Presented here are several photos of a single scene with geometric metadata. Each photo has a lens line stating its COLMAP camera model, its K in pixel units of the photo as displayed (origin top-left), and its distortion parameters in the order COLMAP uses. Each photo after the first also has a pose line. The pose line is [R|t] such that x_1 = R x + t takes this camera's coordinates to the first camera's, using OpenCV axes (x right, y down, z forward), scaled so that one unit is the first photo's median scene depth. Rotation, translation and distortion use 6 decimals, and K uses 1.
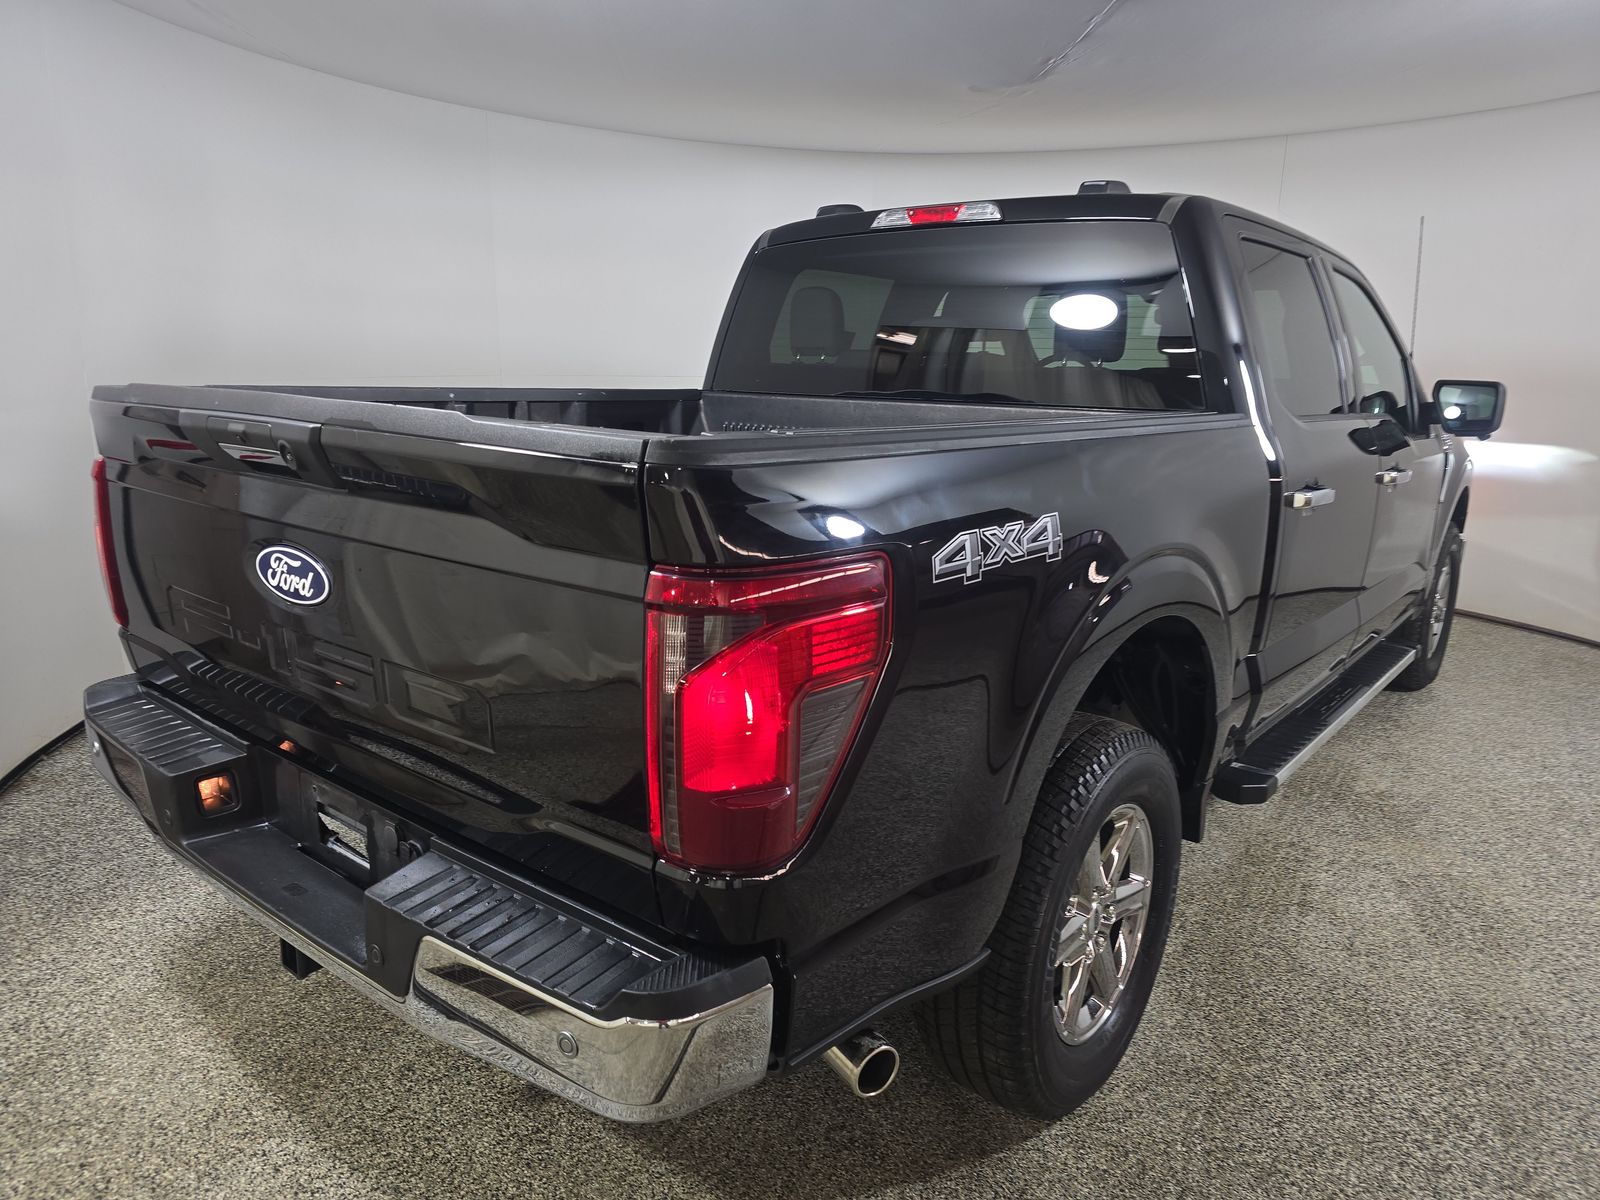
lens RADIAL K [[1062.3, 0, 793.4], [0, 1062.3, 585.2], [0, 0, 1]] dist [0.056177, -0.066896]
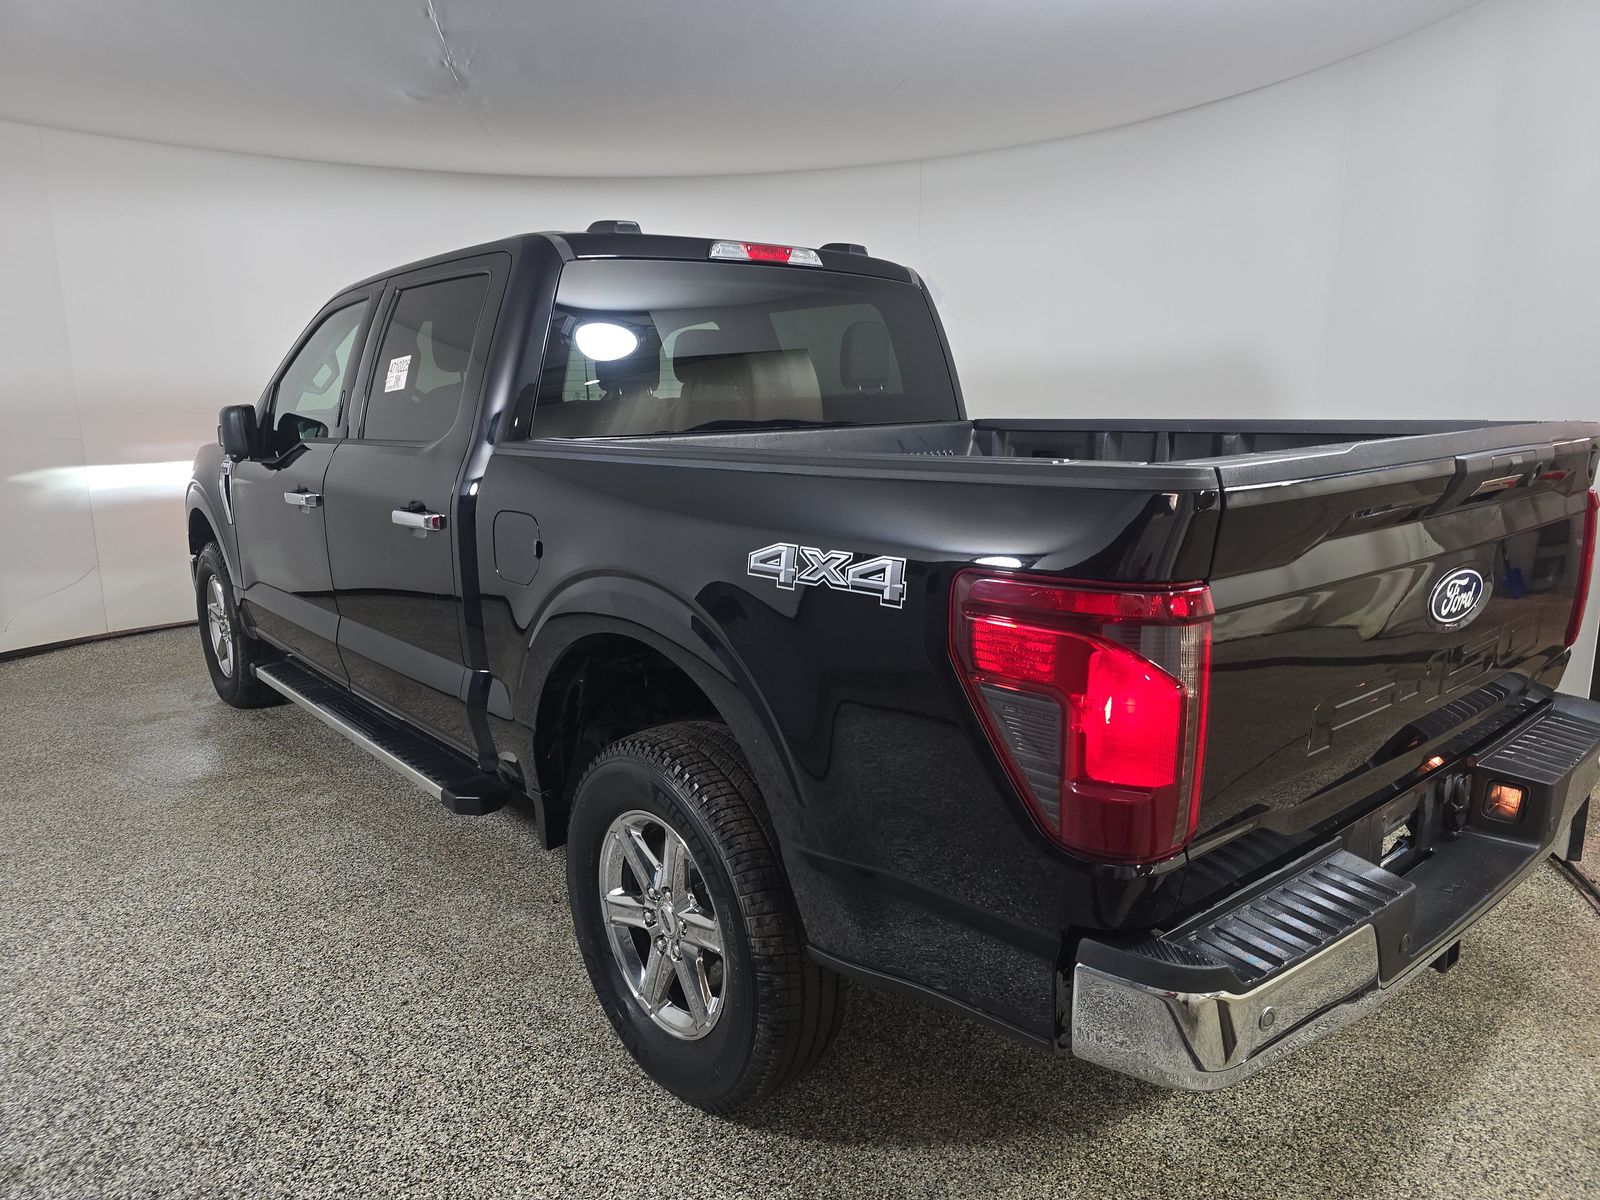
lens RADIAL K [[1062.3, 0, 793.4], [0, 1062.3, 585.2], [0, 0, 1]] dist [0.056177, -0.066896]
pose [[0.202328, -0.206247, 0.957353, -0.980019], [0.224558, 0.961296, 0.159638, -0.204816], [-0.953225, 0.182682, 0.240811, 0.823043]]
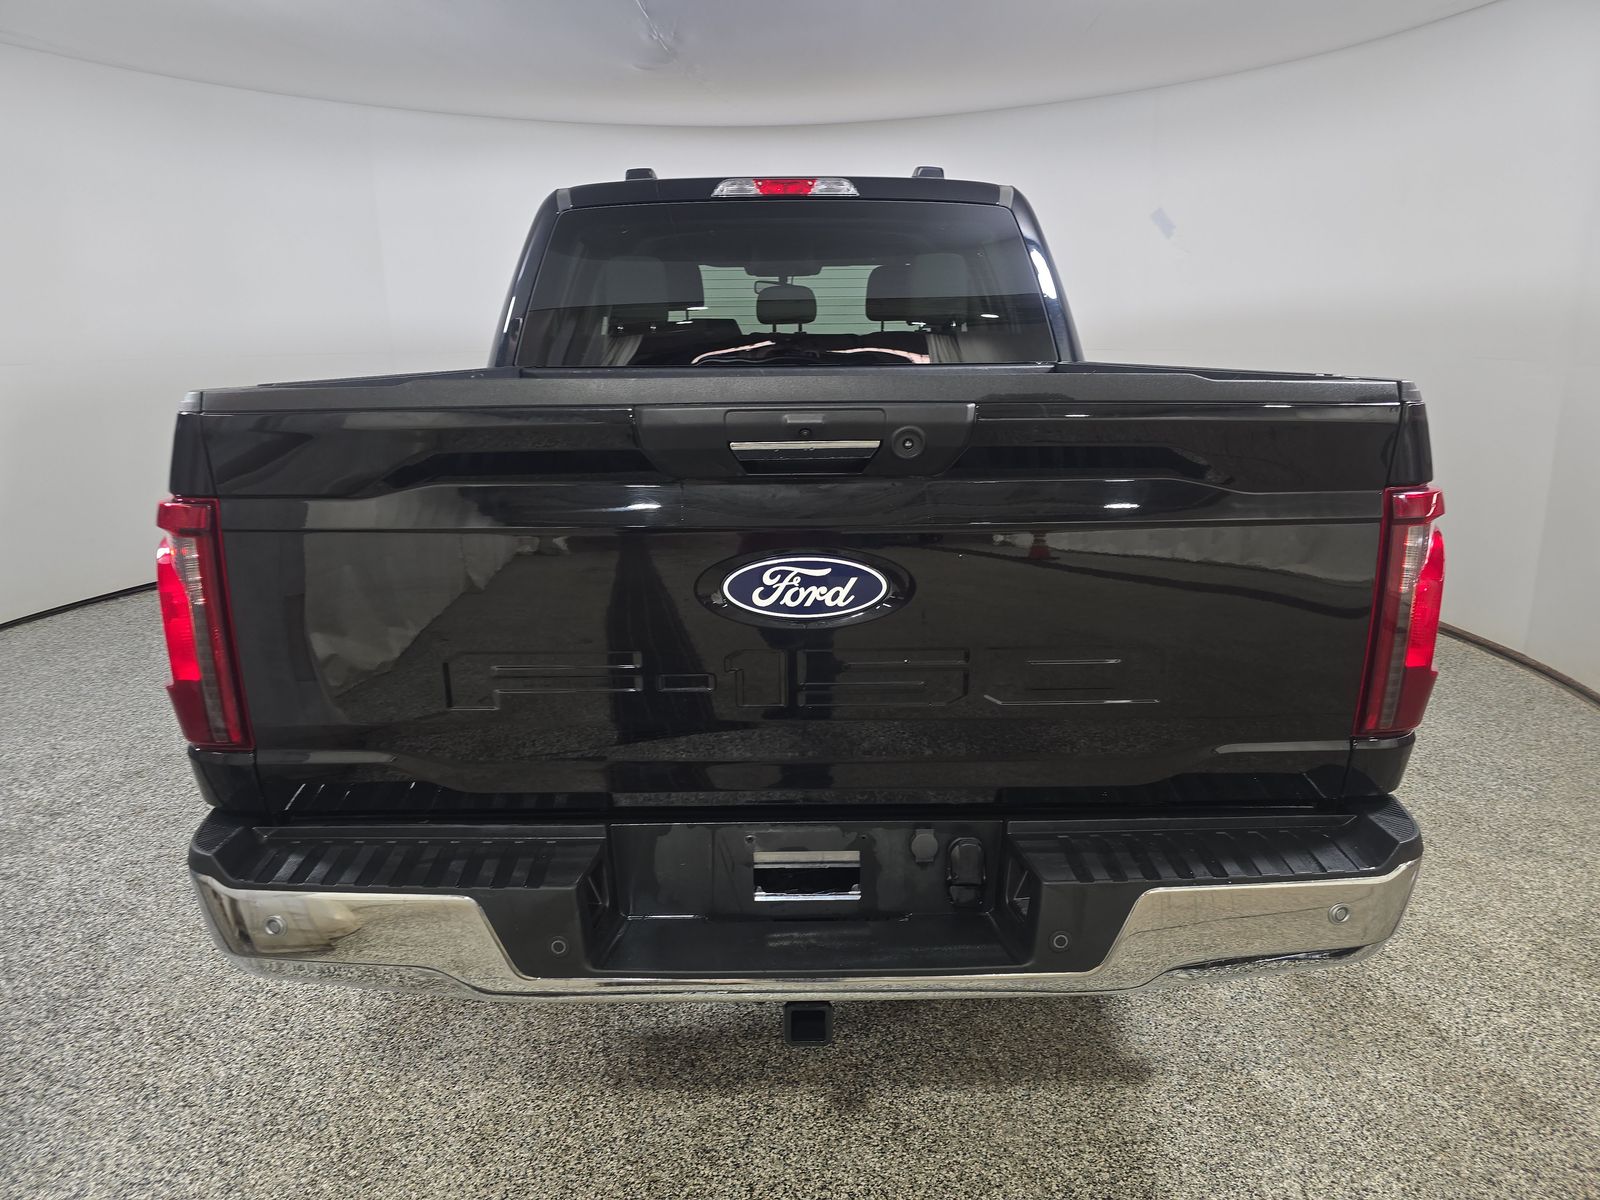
lens RADIAL K [[1062.3, 0, 793.4], [0, 1062.3, 585.2], [0, 0, 1]] dist [0.056177, -0.066896]
pose [[0.769271, -0.172179, 0.615285, -0.599069], [0.156383, 0.984454, 0.079966, -0.048519], [-0.619489, 0.034705, 0.784238, 0.200587]]
